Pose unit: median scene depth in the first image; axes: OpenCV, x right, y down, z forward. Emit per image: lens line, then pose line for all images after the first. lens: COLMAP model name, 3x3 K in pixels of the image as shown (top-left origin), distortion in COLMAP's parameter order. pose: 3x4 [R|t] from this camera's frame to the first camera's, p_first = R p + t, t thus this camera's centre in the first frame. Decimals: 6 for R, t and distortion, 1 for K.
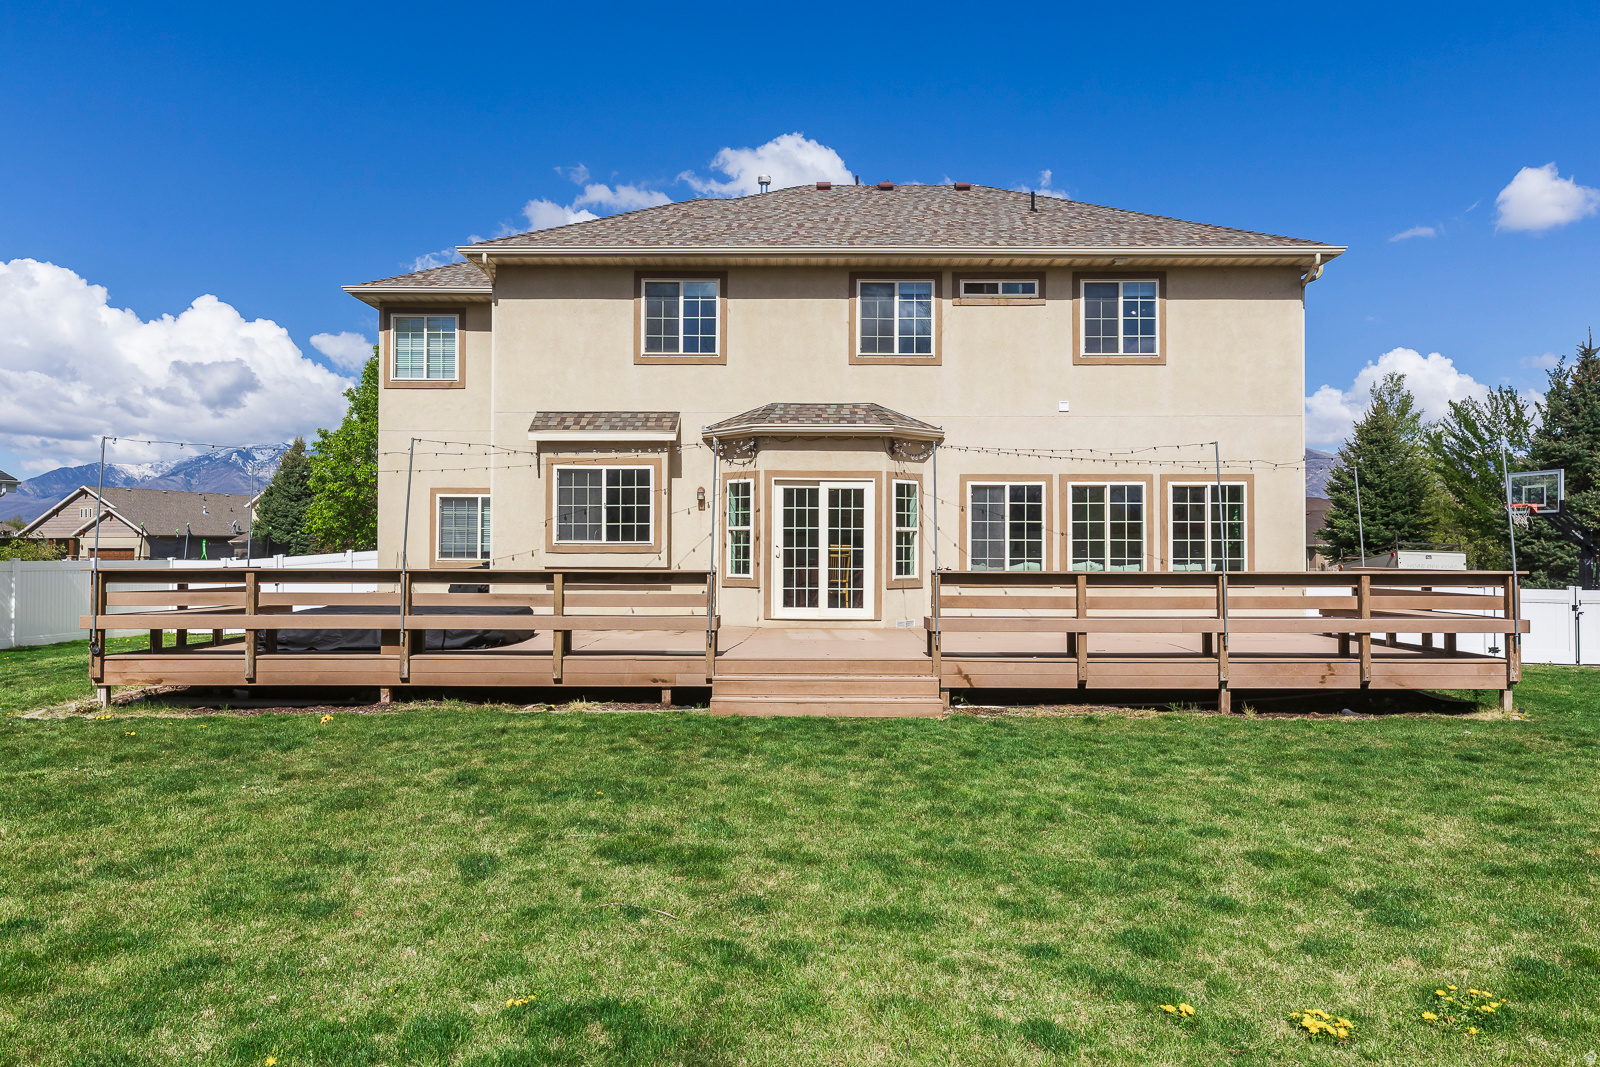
lens RADIAL K [[1053.7, 0, 804.6], [0, 1053.7, 526.5], [0, 0, 1]] dist [-0.001568, 0.000785]
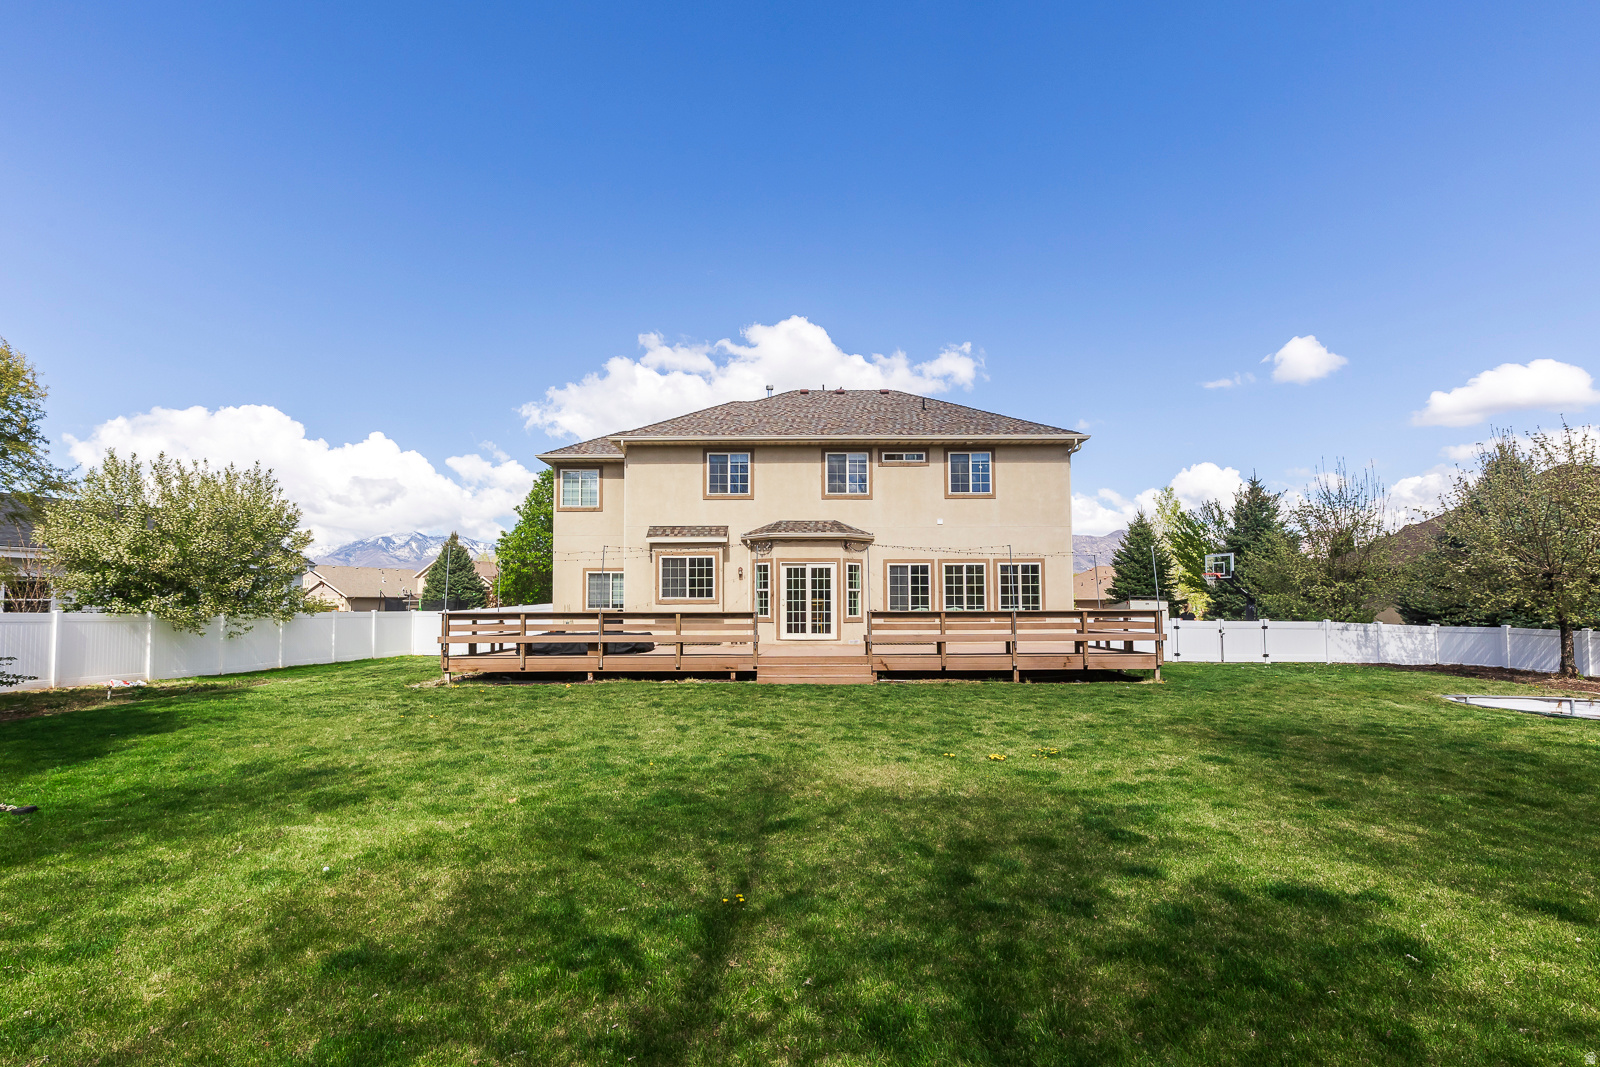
lens RADIAL K [[736.3, 0, 798.9], [0, 736.3, 546.7], [0, 0, 1]] dist [0.002284, 0.000248]
pose [[0.999744, -0.004502, 0.022195, -0.026106], [0.005732, 0.998432, -0.055683, -0.001606], [-0.021910, 0.055795, 0.998202, -0.266078]]
